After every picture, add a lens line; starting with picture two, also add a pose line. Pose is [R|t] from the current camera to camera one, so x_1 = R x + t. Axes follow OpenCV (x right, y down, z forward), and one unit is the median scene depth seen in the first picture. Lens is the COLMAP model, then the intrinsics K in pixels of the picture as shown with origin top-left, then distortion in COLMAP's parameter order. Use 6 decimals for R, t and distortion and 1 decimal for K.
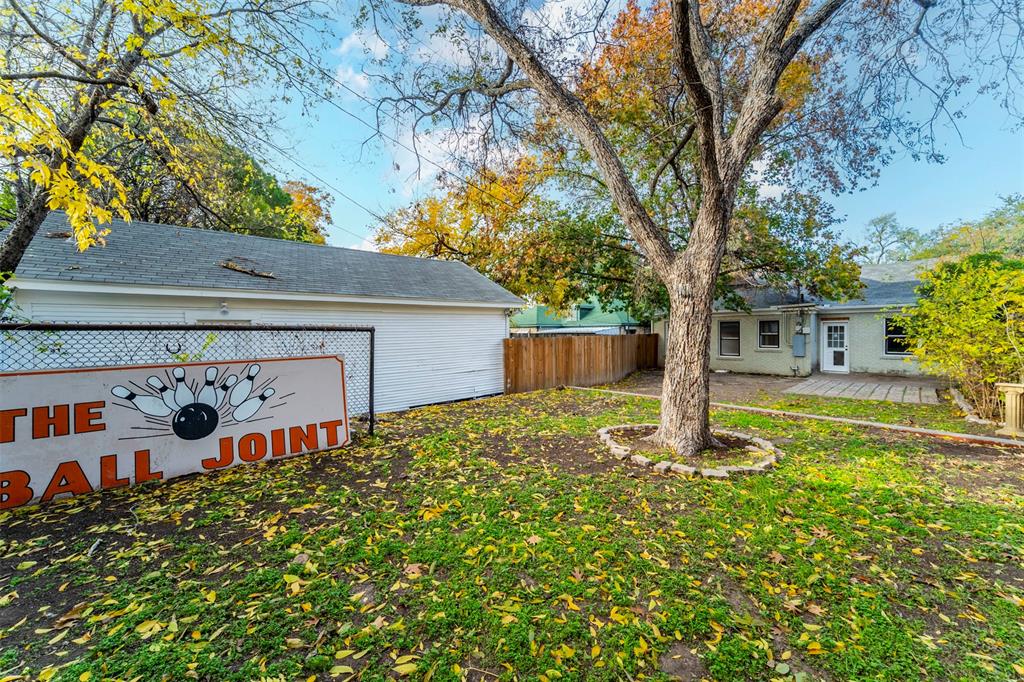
lens RADIAL K [[389.2, 0, 512.4], [0, 389.2, 338.0], [0, 0, 1]] dist [0.001923, 0.000216]
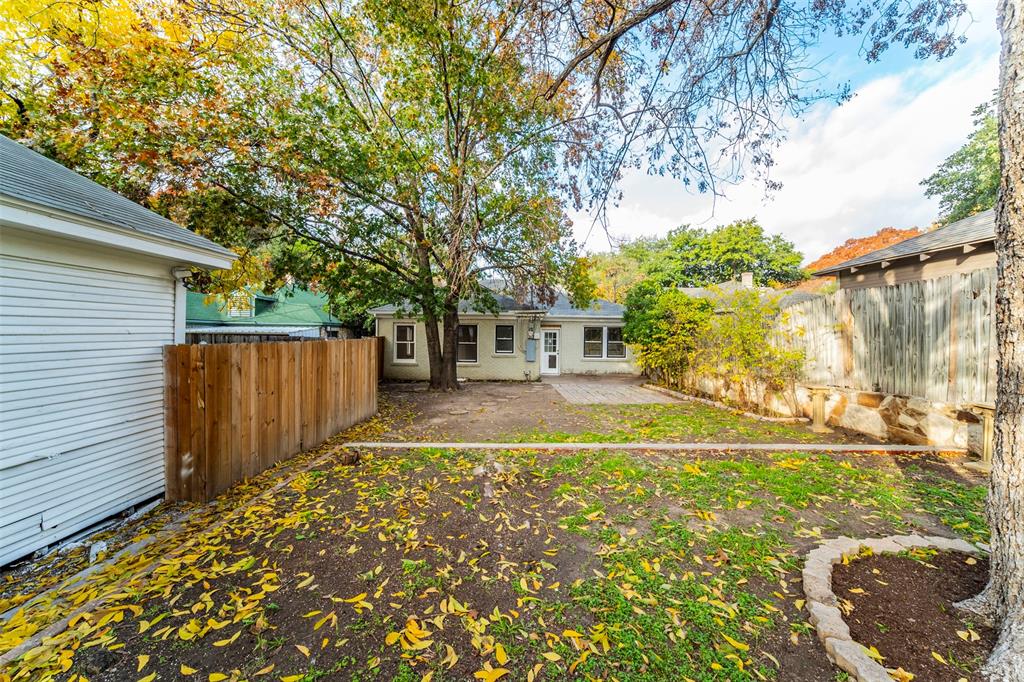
lens RADIAL K [[389.2, 0, 514.9], [0, 389.2, 343.0], [0, 0, 1]] dist [0.001923, 0.000216]
pose [[0.681987, 0.003562, 0.731356, -0.042543], [-0.006777, 0.999976, 0.001449, -0.002085], [-0.731333, -0.005945, 0.681994, 0.326856]]
